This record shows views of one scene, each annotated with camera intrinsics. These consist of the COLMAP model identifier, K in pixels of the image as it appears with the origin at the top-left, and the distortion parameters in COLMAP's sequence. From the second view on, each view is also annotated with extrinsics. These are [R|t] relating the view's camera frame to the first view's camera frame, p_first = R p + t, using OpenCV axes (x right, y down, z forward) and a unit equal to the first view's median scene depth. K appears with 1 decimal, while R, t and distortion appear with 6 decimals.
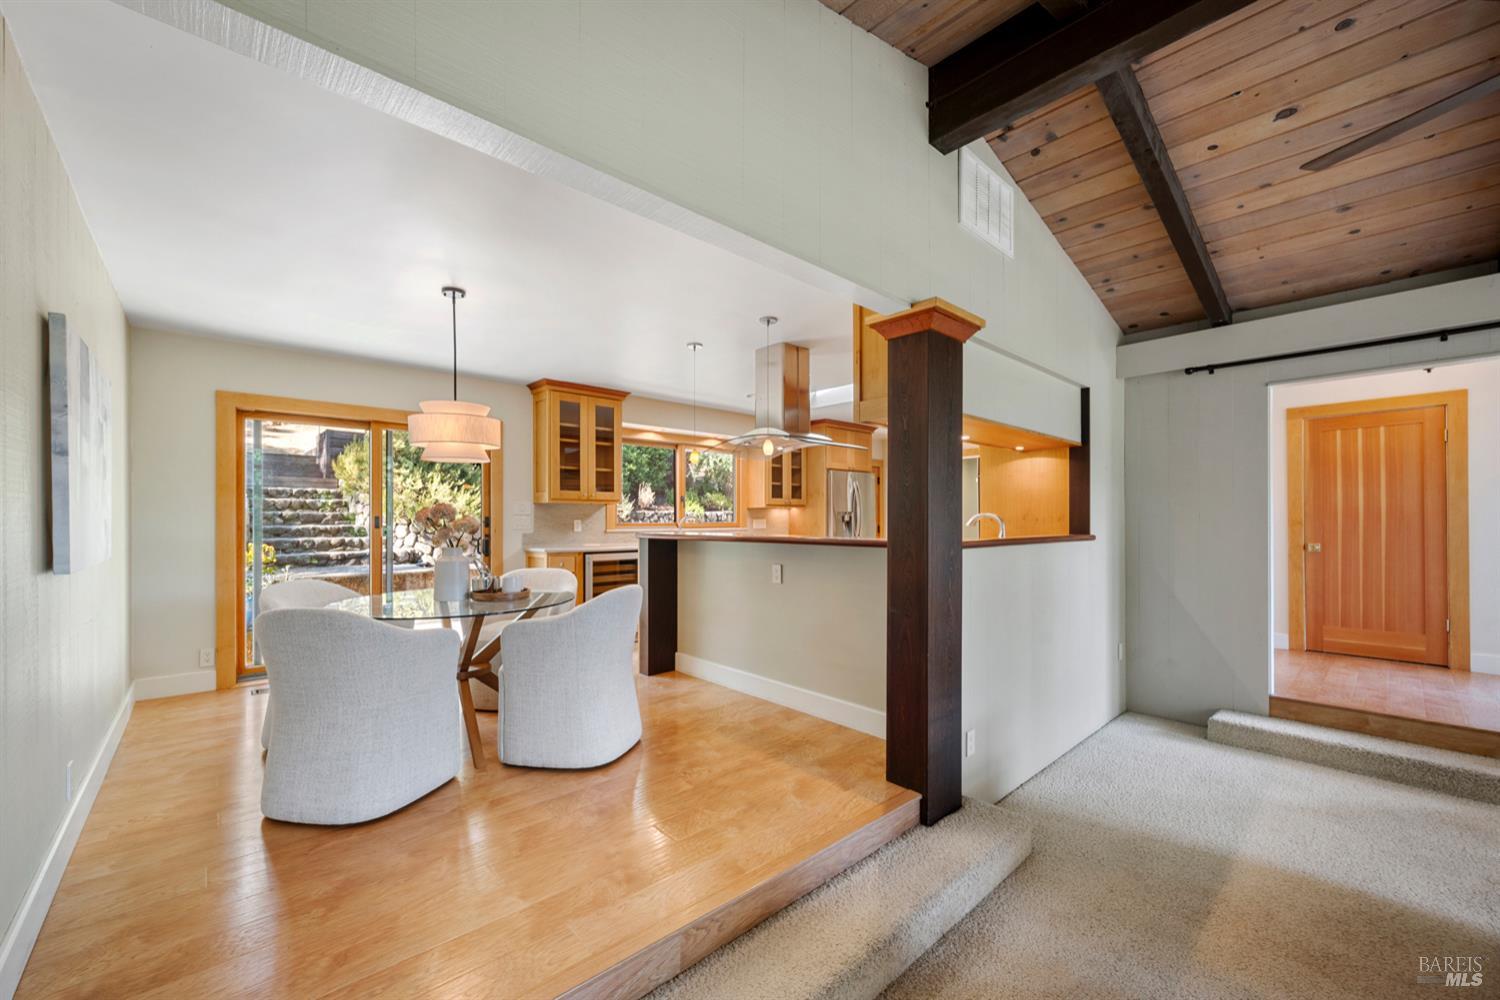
lens RADIAL K [[595.5, 0, 745.6], [0, 595.5, 521.3], [0, 0, 1]] dist [-0.001846, -0.000299]
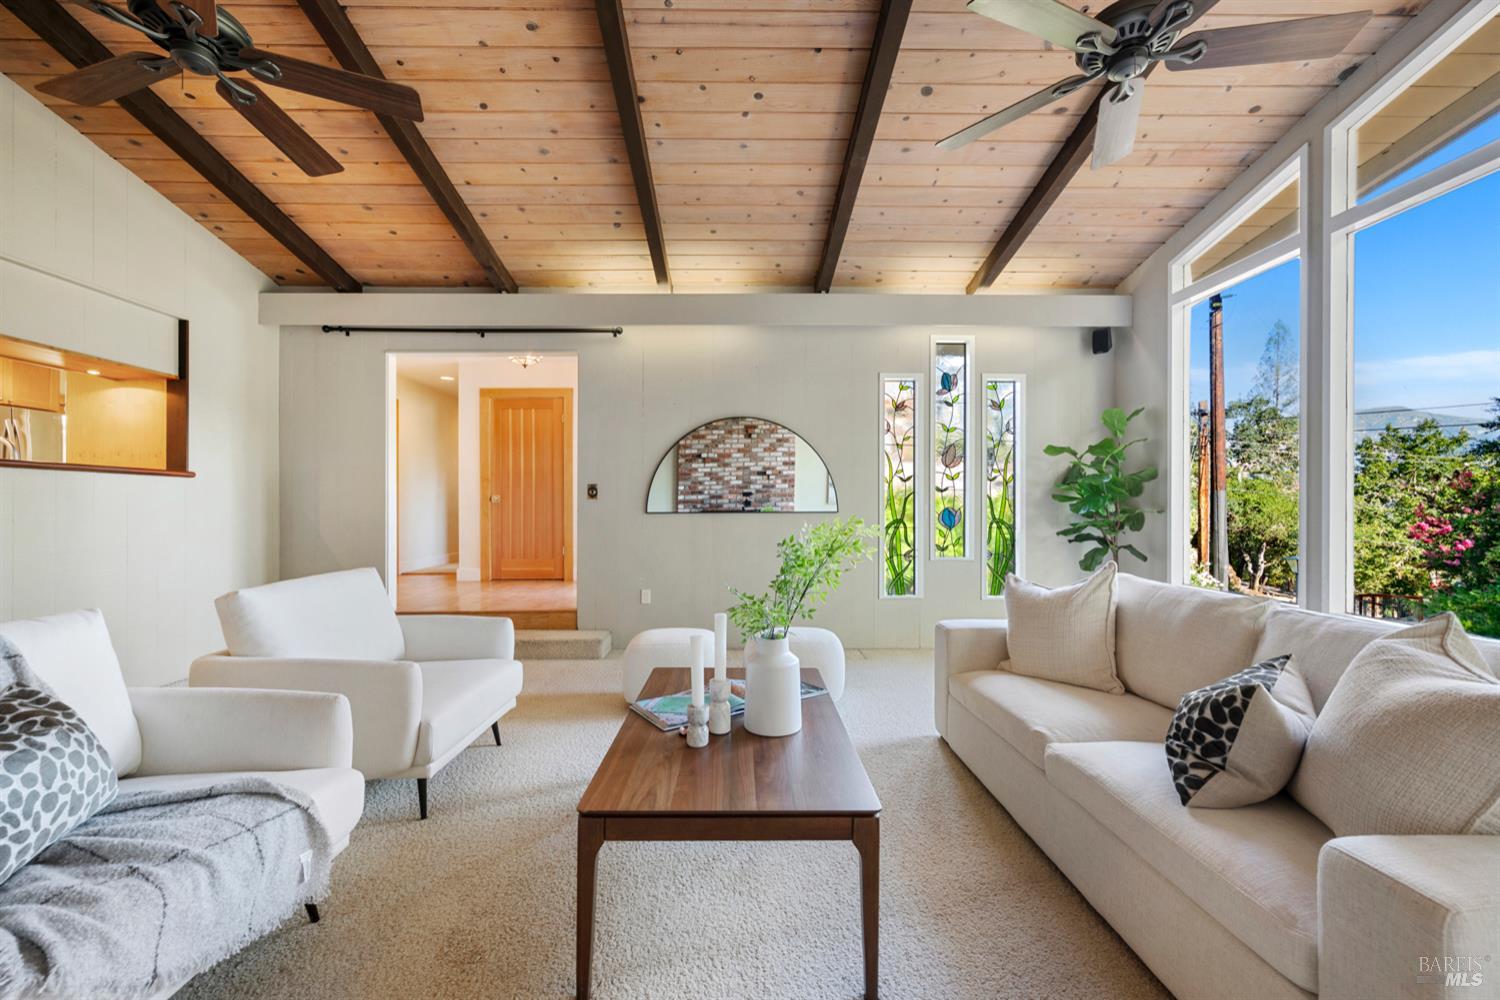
lens RADIAL K [[595.5, 0, 749.0], [0, 595.5, 503.7], [0, 0, 1]] dist [-0.001846, -0.000299]
pose [[0.654580, 0.002698, 0.755988, 0.324684], [0.001501, 0.999987, -0.004869, 0.059312], [-0.755992, 0.004322, 0.654567, -0.237974]]
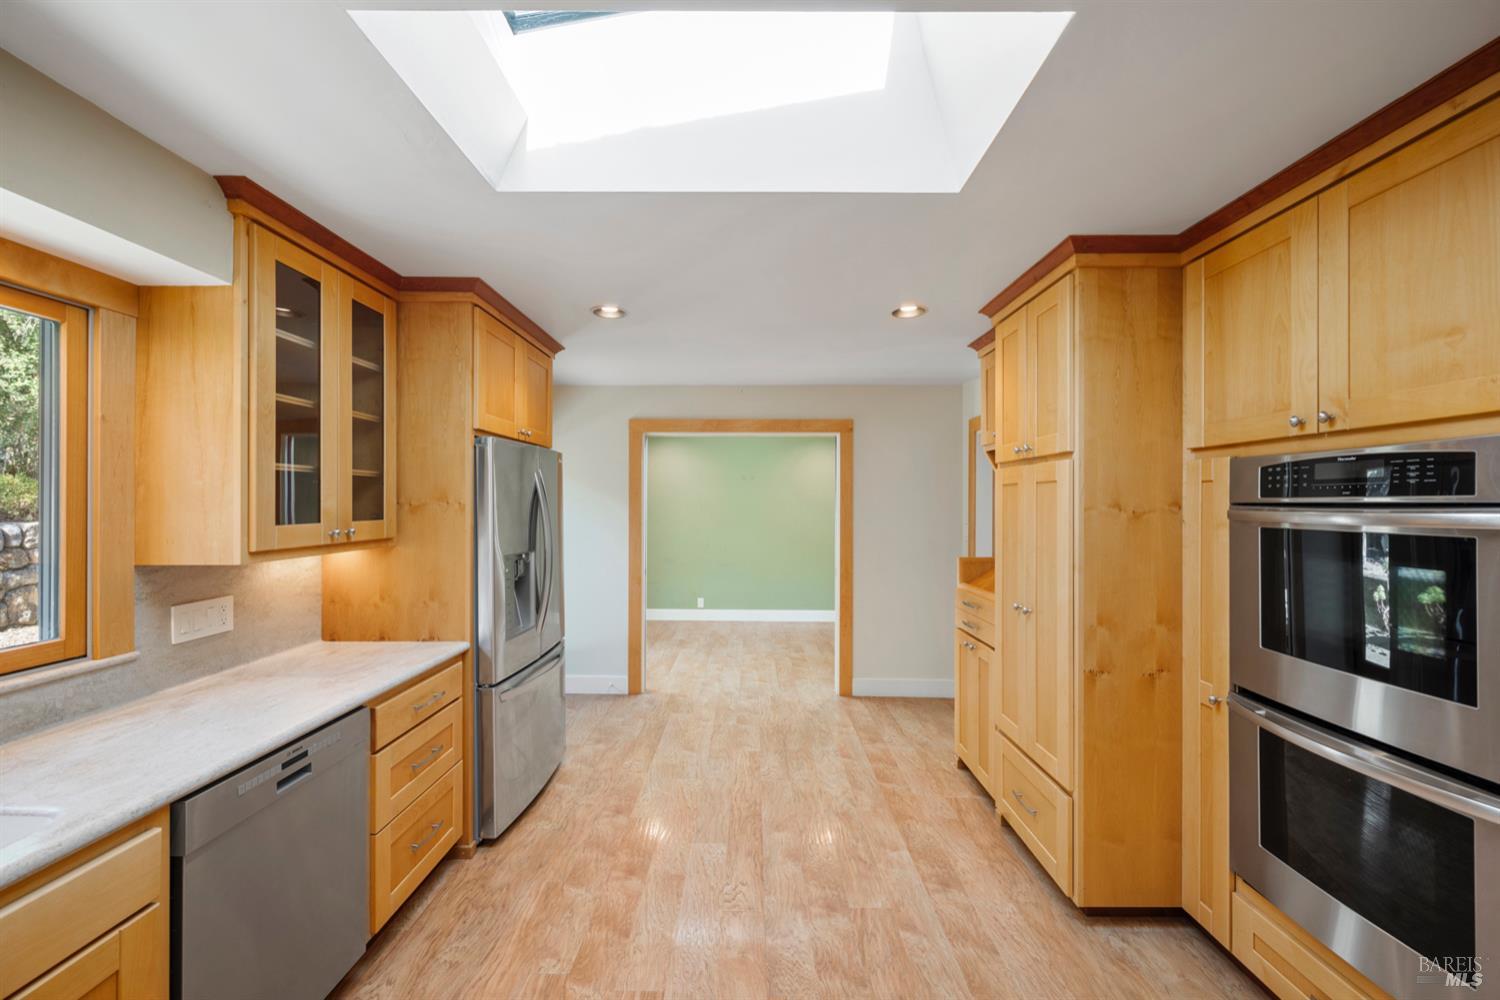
lens RADIAL K [[595.5, 0, 740.1], [0, 595.5, 502.8], [0, 0, 1]] dist [-0.001846, -0.000299]
pose [[0.686598, 0.002422, 0.727034, -0.005320], [-0.001536, 0.999997, -0.001882, -0.063011], [-0.727036, 0.000176, 0.686599, 0.895417]]
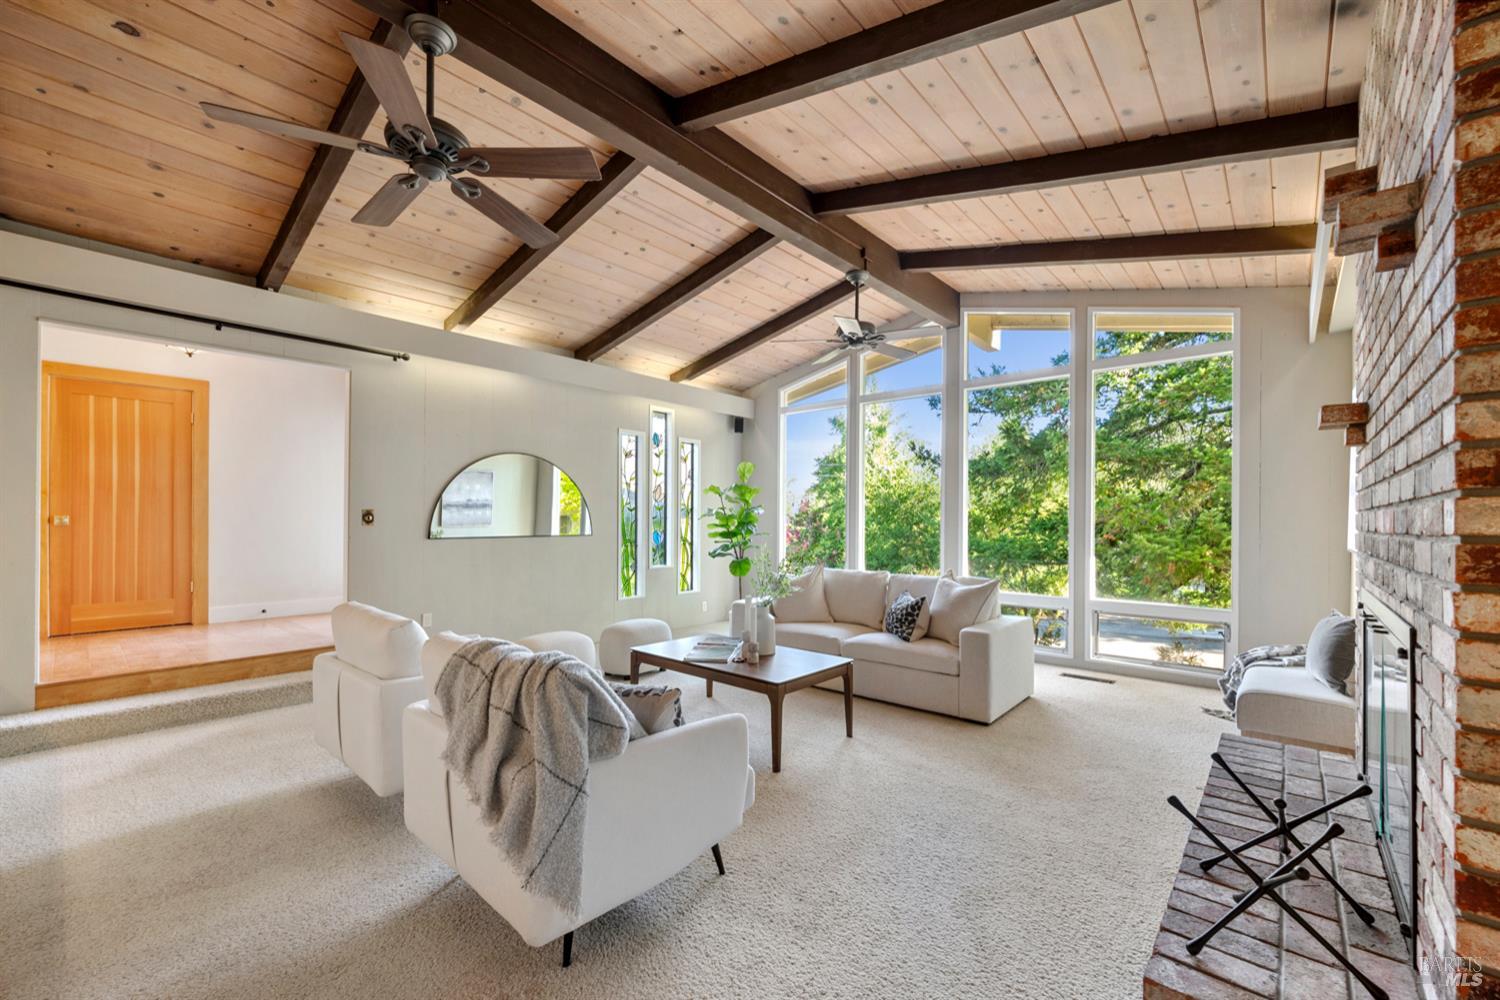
lens RADIAL K [[595.5, 0, 759.1], [0, 595.5, 515.0], [0, 0, 1]] dist [-0.001846, -0.000299]
pose [[-0.118143, 0.007991, 0.992964, -0.059709], [-0.002740, 0.999961, -0.008373, 0.039079], [-0.992993, -0.003710, -0.118117, 0.054679]]
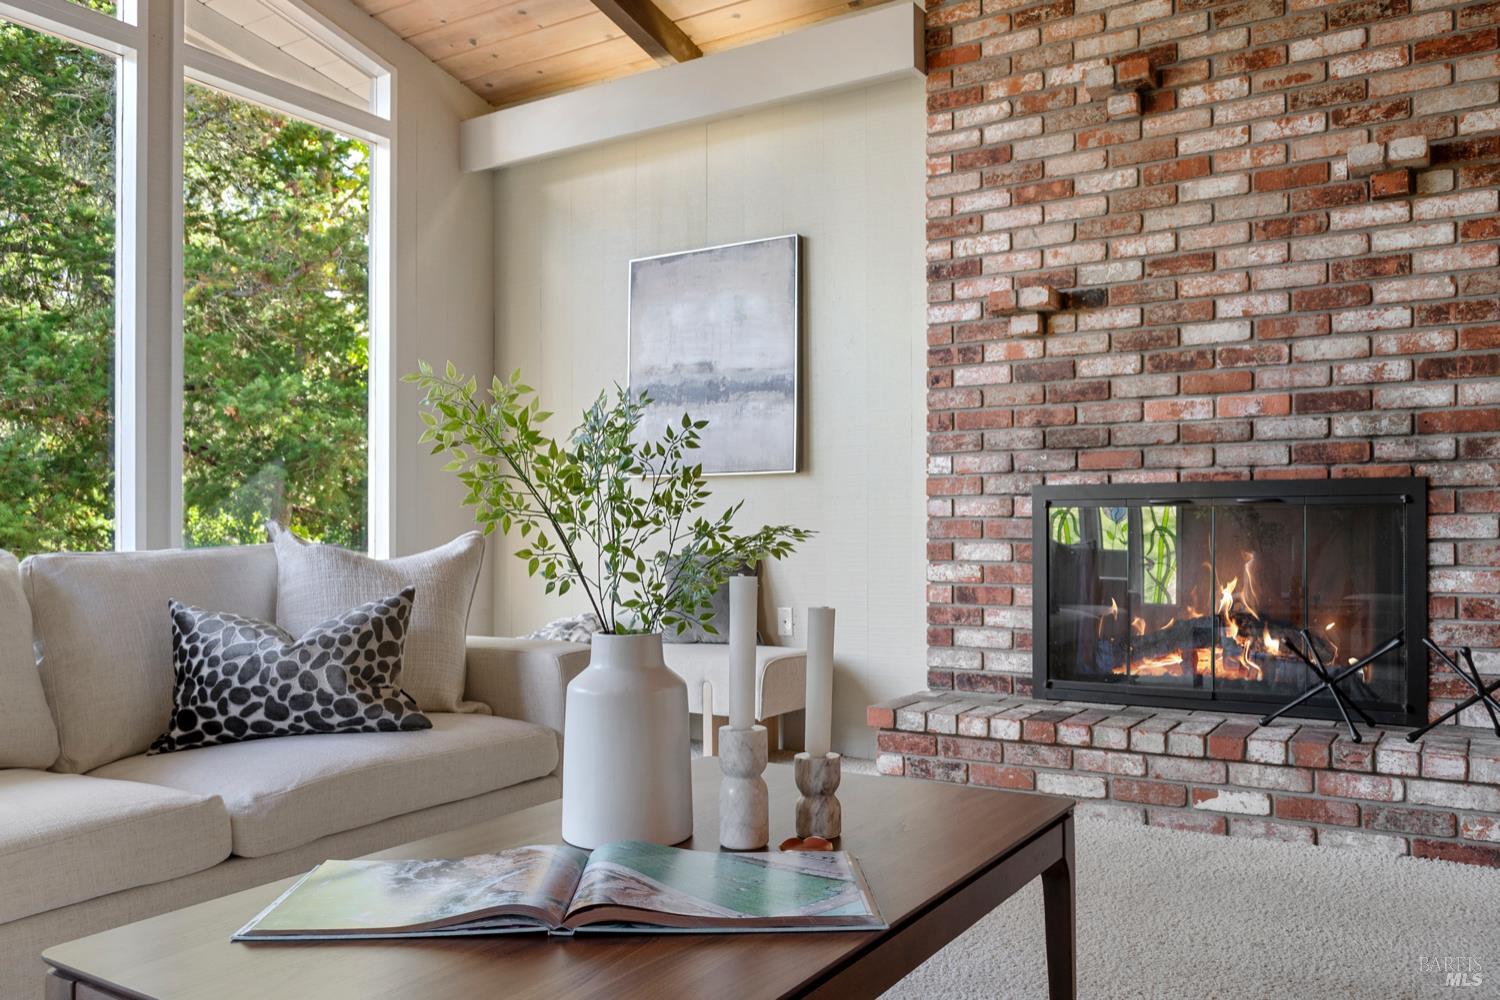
lens RADIAL K [[1162.4, 0, 746.6], [0, 1162.4, 526.0], [0, 0, 1]] dist [-0.015035, 0.004155]
pose [[-0.959772, 0.000743, -0.280780, 0.647826], [0.001687, 0.999994, -0.003123, 0.110098], [0.280776, -0.003471, -0.959767, 0.255438]]
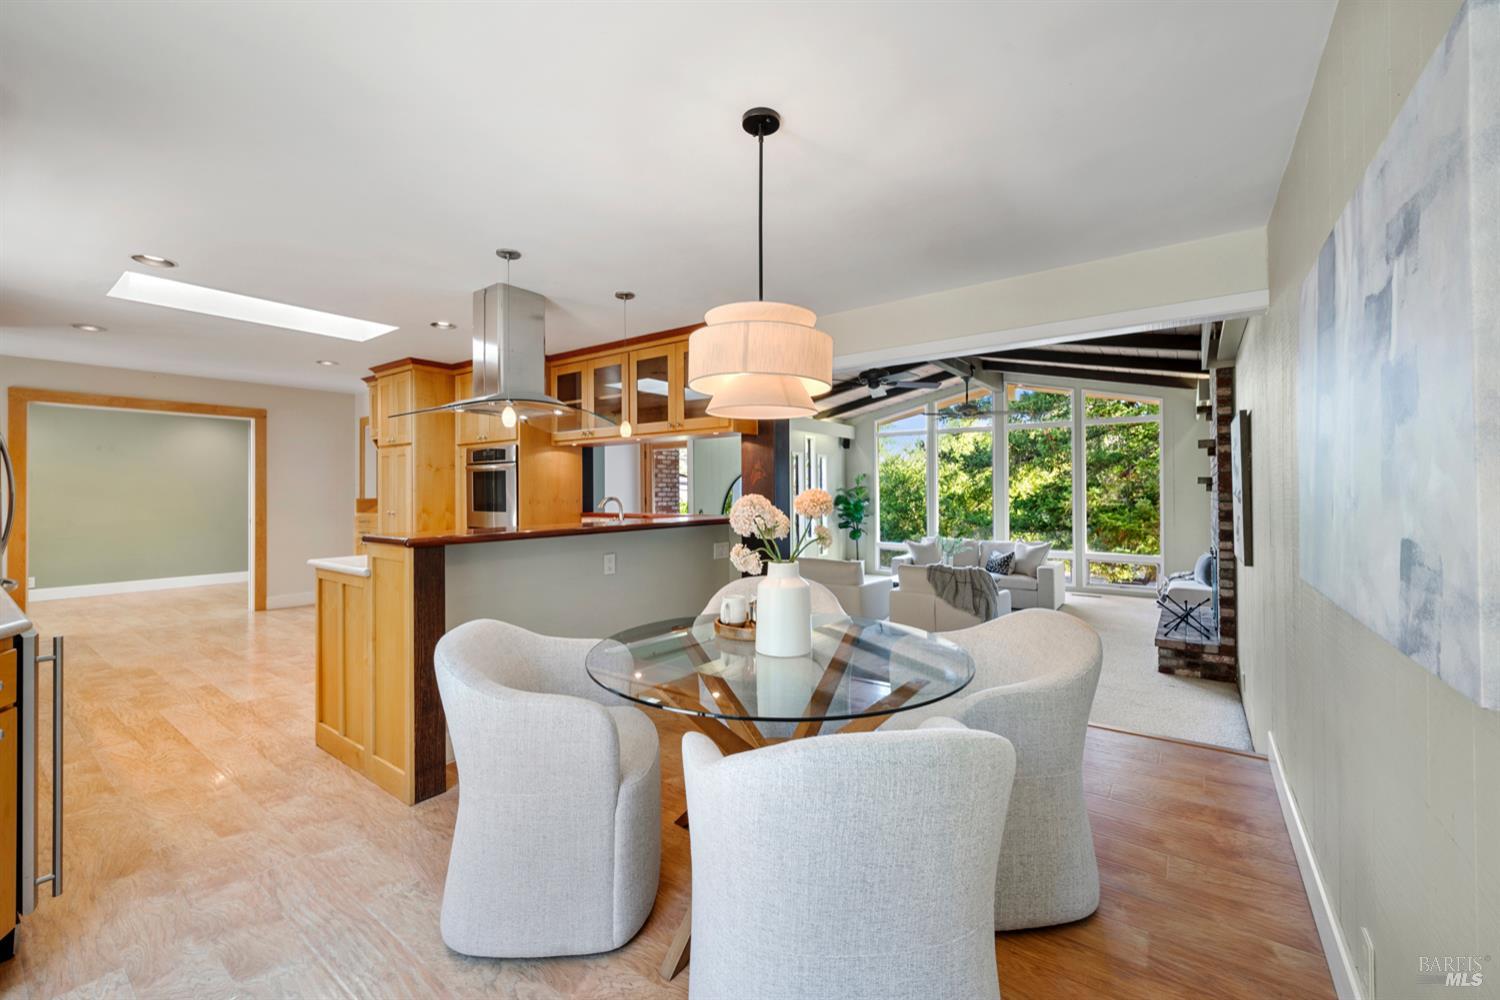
lens RADIAL K [[595.5, 0, 751.7], [0, 595.5, 487.7], [0, 0, 1]] dist [-0.001846, -0.000299]
pose [[-0.209512, 0.005843, 0.977789, -0.613830], [0.006801, 0.999967, -0.004518, -0.018354], [-0.977782, 0.005703, -0.209544, 0.674653]]
